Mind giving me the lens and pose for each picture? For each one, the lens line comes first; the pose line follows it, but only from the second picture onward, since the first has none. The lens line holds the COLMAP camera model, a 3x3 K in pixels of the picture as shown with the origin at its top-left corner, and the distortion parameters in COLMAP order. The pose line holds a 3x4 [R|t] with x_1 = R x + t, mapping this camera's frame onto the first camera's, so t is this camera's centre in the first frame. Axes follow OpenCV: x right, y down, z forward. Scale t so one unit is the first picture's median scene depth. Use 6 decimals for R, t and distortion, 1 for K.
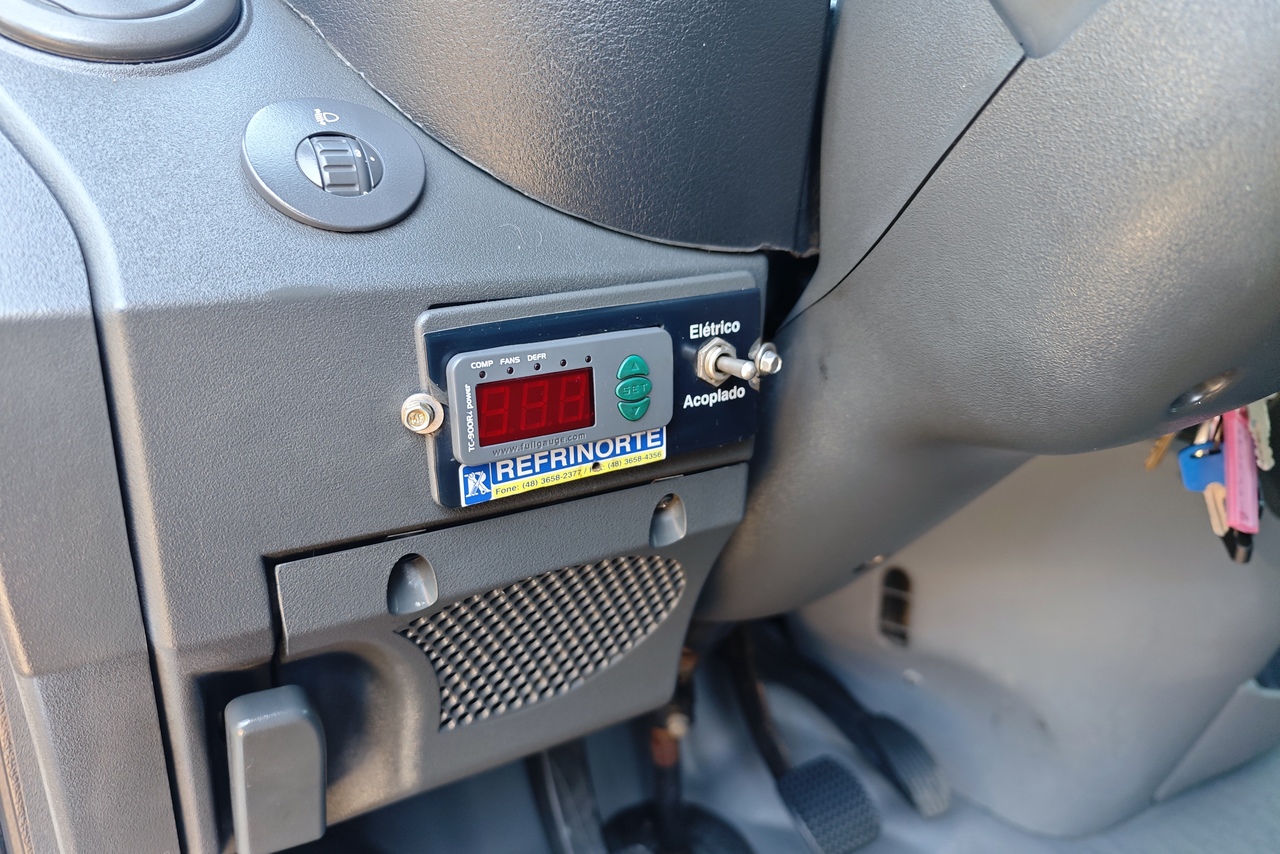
lens RADIAL K [[893.1, 0, 636.0], [0, 893.1, 414.8], [0, 0, 1]] dist [0.002182, -0.004707]
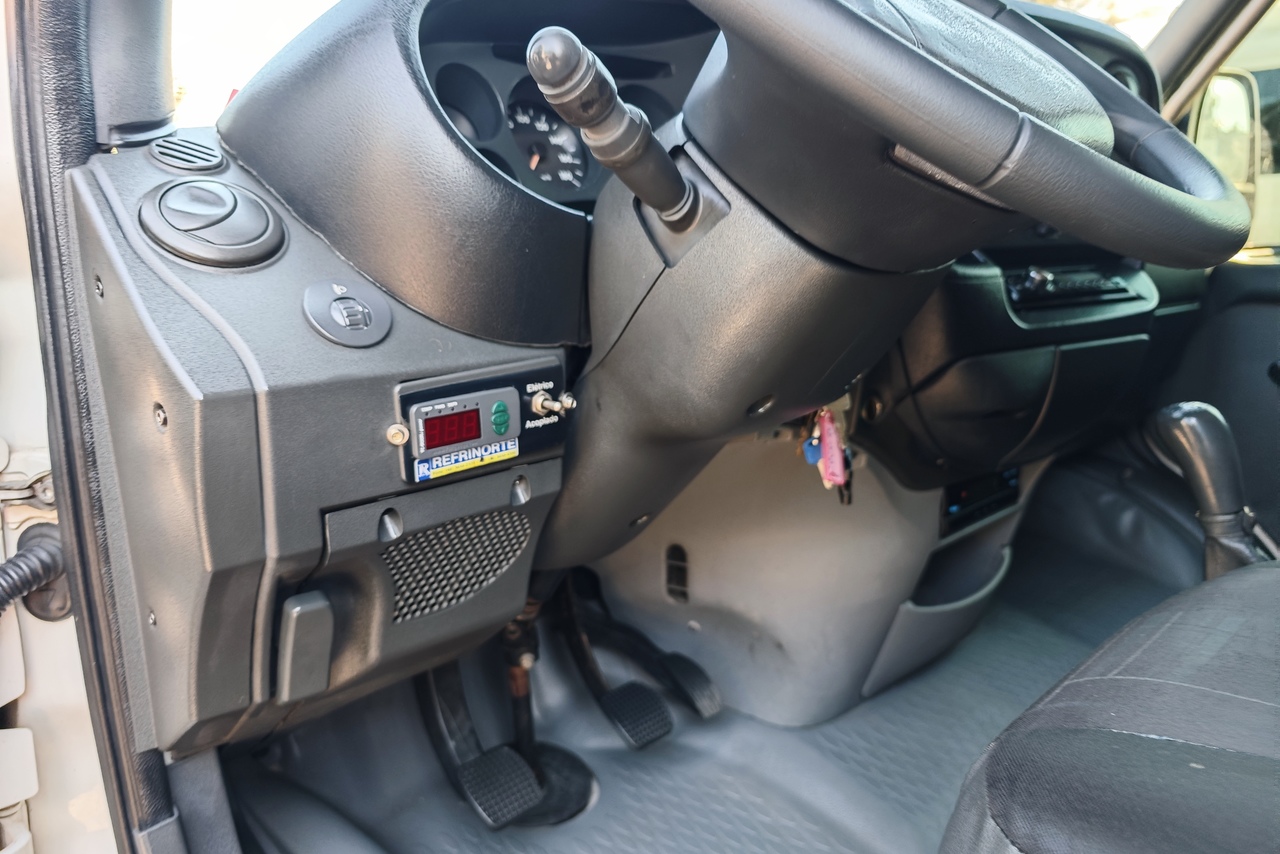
lens RADIAL K [[889.4, 0, 643.1], [0, 889.4, 407.7], [0, 0, 1]] dist [-0.005946, -0.004036]
pose [[0.978201, -0.045393, 0.202637, -0.088160], [0.057896, 0.996739, -0.056204, 0.073051], [-0.199425, 0.066711, 0.977640, -0.951555]]
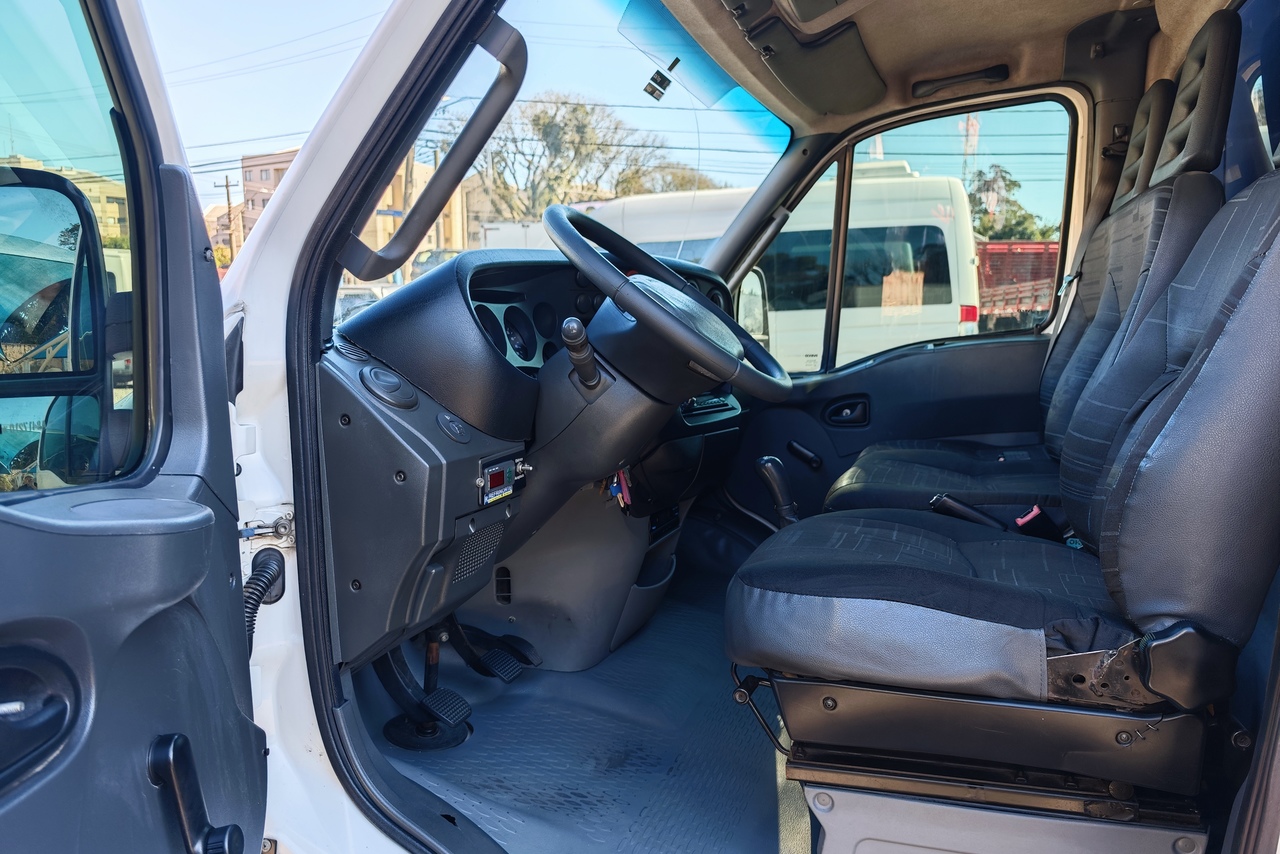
lens RADIAL K [[848.5, 0, 633.8], [0, 848.5, 415.5], [0, 0, 1]] dist [-0.000253, -0.004082]
pose [[0.786087, -0.051590, 0.615959, -1.945692], [0.159081, 0.979829, -0.120952, 0.267176], [-0.597294, 0.193066, 0.778438, -2.456640]]
